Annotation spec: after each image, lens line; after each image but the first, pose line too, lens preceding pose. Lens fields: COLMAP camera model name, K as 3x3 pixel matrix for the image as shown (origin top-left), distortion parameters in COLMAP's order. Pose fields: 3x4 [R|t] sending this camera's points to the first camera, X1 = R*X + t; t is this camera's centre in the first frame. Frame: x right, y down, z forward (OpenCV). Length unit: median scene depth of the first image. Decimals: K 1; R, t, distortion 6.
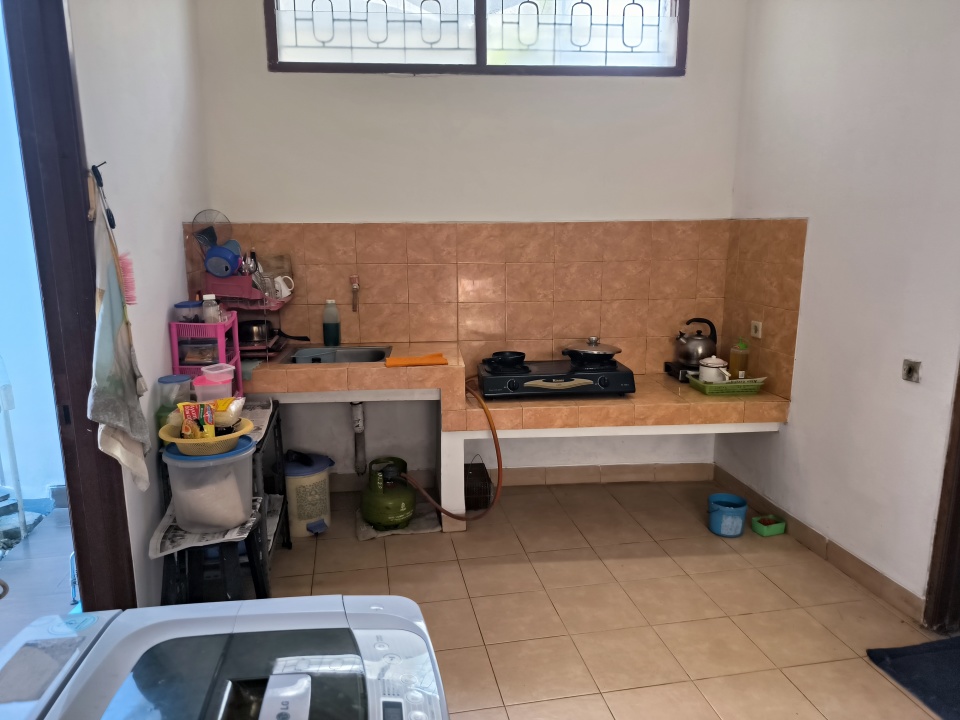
lens RADIAL K [[652.6, 0, 477.5], [0, 652.6, 353.2], [0, 0, 1]] dist [0.077131, -0.026052]
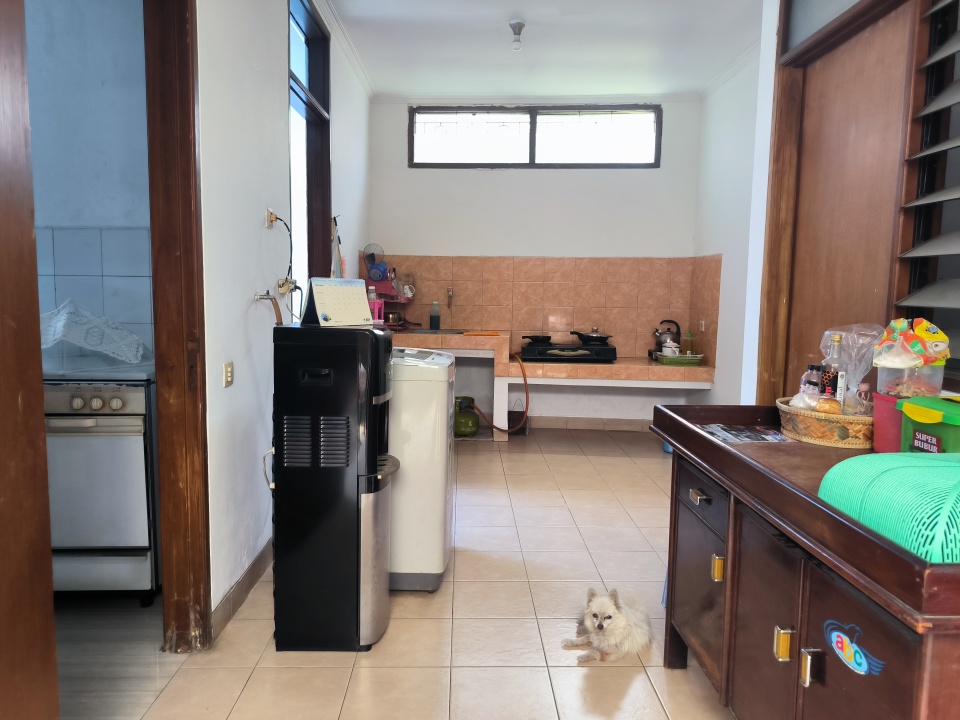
lens RADIAL K [[652.6, 0, 483.1], [0, 652.6, 363.5], [0, 0, 1]] dist [0.077131, -0.026052]
pose [[0.986062, 0.038102, -0.161957, 0.167006], [-0.052176, 0.995137, -0.083551, 0.205217], [0.157986, 0.090836, 0.983254, -0.584909]]
